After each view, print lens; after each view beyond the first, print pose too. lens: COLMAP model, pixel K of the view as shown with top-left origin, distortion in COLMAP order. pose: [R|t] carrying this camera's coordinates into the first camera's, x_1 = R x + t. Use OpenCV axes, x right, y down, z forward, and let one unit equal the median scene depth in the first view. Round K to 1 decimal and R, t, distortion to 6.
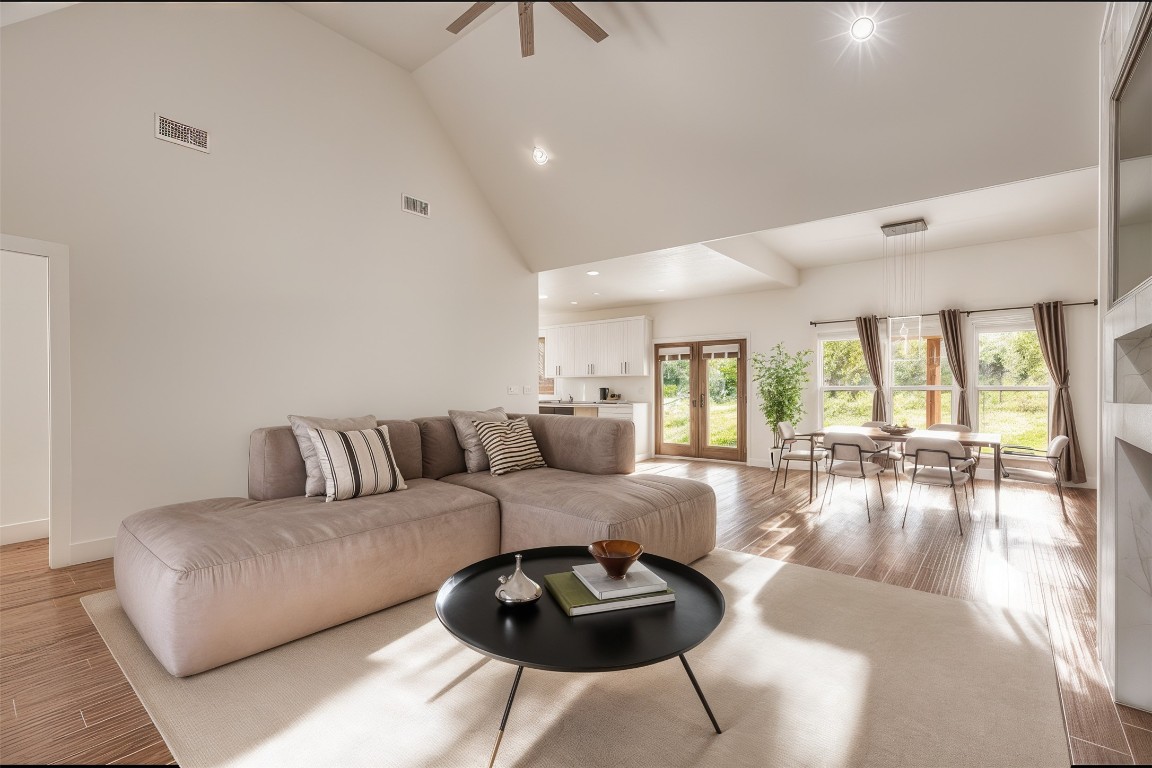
lens RADIAL K [[514.8, 0, 579.5], [0, 514.8, 385.5], [0, 0, 1]] dist [0.005964, 0.000101]
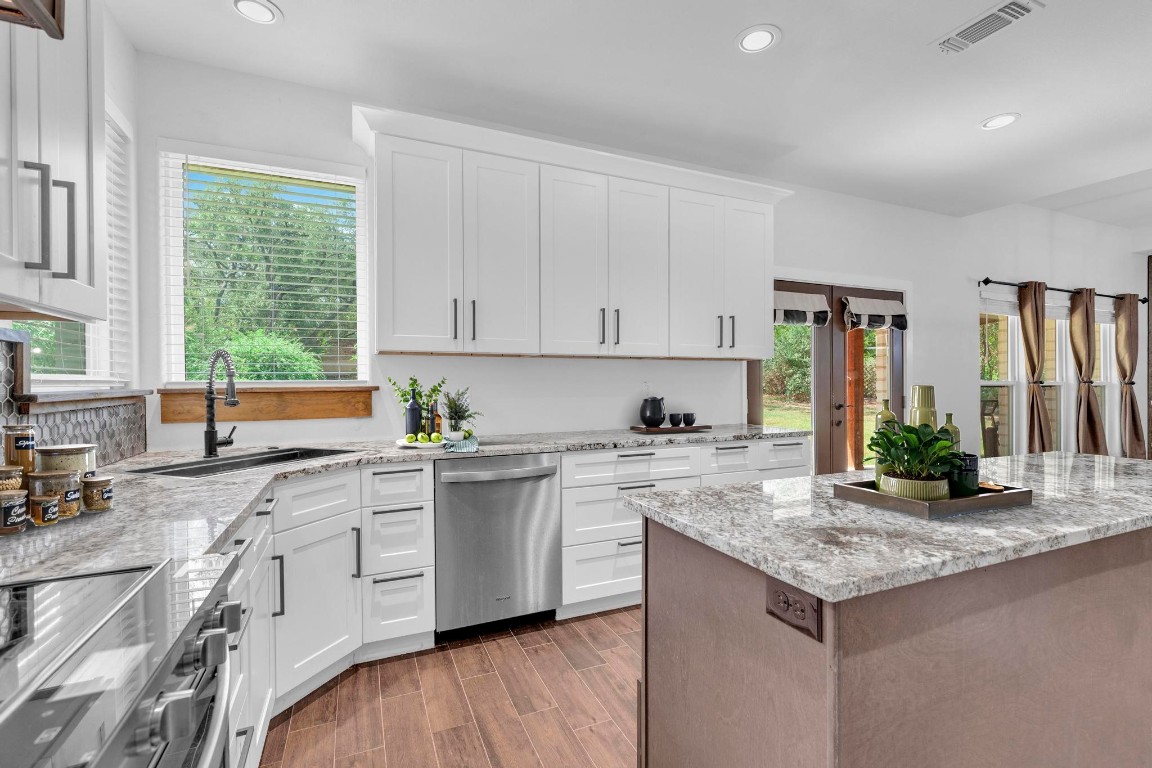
lens RADIAL K [[510.9, 0, 582.2], [0, 510.9, 386.6], [0, 0, 1]] dist [-0.000748, -0.000118]
pose [[0.472744, -0.000896, 0.881199, -0.255112], [0.003751, 0.999992, -0.000995, 0.000120], [-0.881192, 0.003775, 0.472744, 1.022128]]
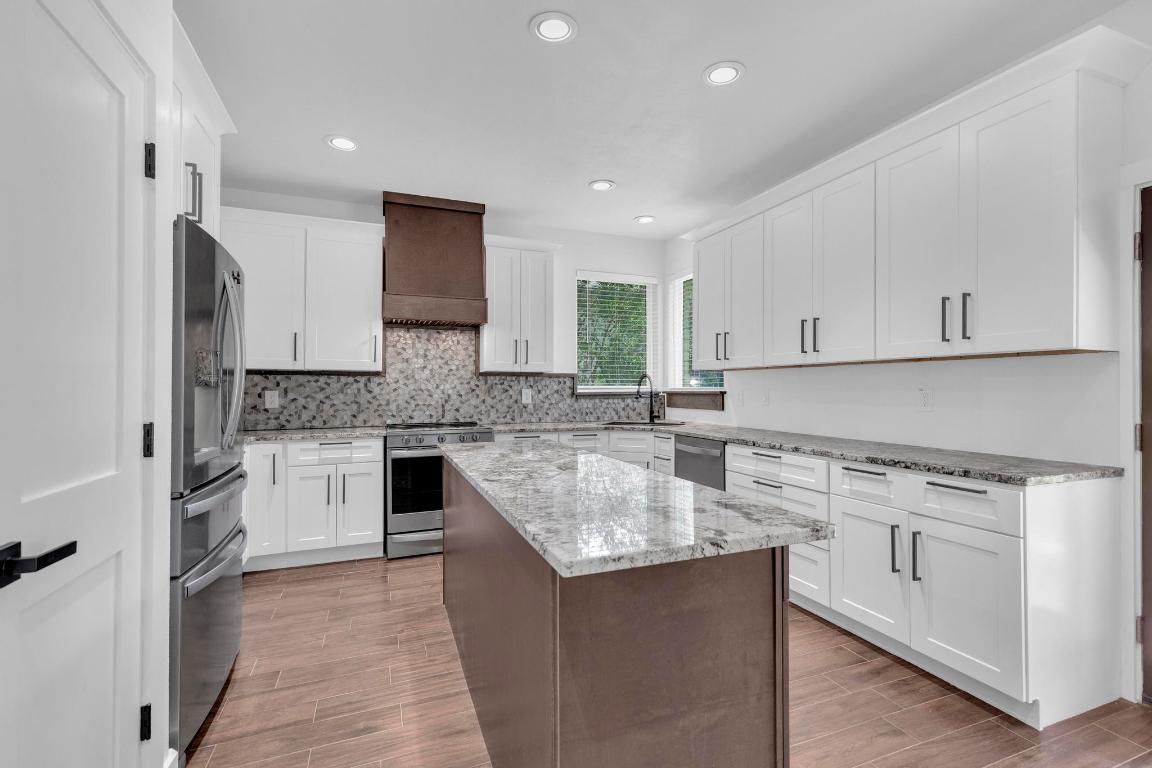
lens RADIAL K [[514.8, 0, 579.5], [0, 514.8, 385.5], [0, 0, 1]] dist [0.005964, 0.000101]
pose [[0.861614, 0.002892, -0.507556, 0.069350], [-0.006713, 0.999961, -0.005698, -0.002428], [0.507520, 0.008317, 0.861600, 0.799071]]
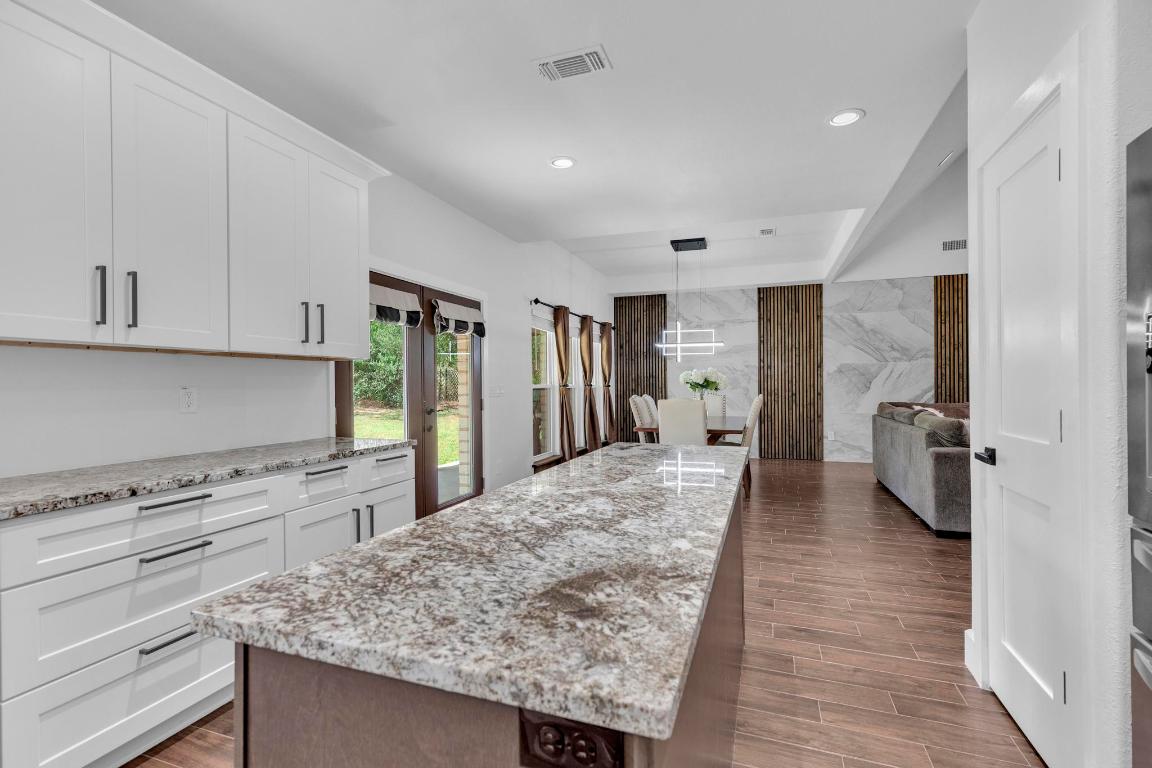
lens RADIAL K [[514.8, 0, 579.5], [0, 514.8, 385.5], [0, 0, 1]] dist [0.005964, 0.000101]
pose [[-0.309638, 0.008034, 0.950820, -0.210439], [0.014149, 0.999893, -0.003841, -0.000638], [-0.950749, 0.012263, -0.309719, 1.050033]]
